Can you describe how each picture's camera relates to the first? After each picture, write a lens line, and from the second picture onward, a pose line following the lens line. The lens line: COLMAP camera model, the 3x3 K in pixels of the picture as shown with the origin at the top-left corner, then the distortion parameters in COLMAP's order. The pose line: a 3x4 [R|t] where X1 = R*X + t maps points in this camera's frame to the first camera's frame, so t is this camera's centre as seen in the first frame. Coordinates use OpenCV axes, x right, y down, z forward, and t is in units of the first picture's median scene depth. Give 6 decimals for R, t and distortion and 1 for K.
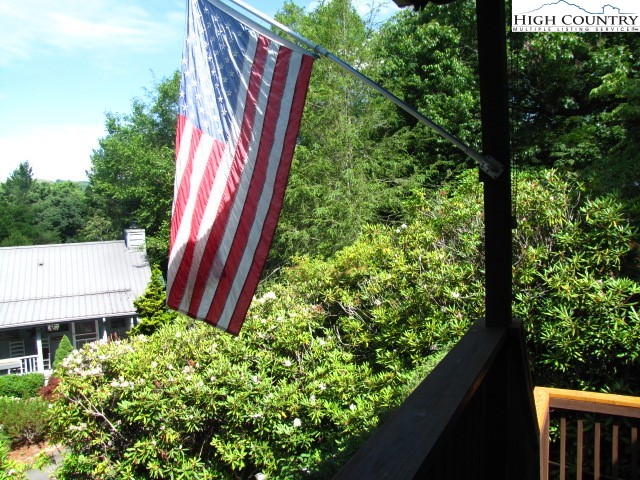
lens RADIAL K [[531.7, 0, 320.0], [0, 531.7, 240.0], [0, 0, 1]] dist [-0.188183, 0.160579]
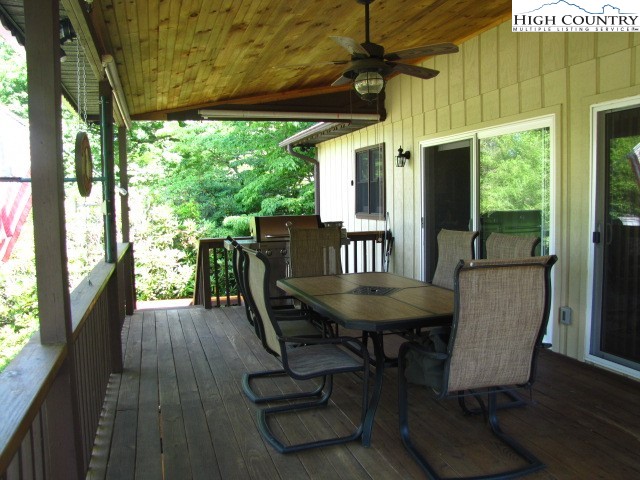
lens RADIAL K [[531.7, 0, 320.0], [0, 531.7, 240.0], [0, 0, 1]] dist [-0.188183, 0.160579]
pose [[0.707285, -0.025503, 0.706468, -0.335645], [0.040759, 0.999158, -0.004738, 0.067131], [-0.705752, 0.032146, 0.707729, -0.653912]]
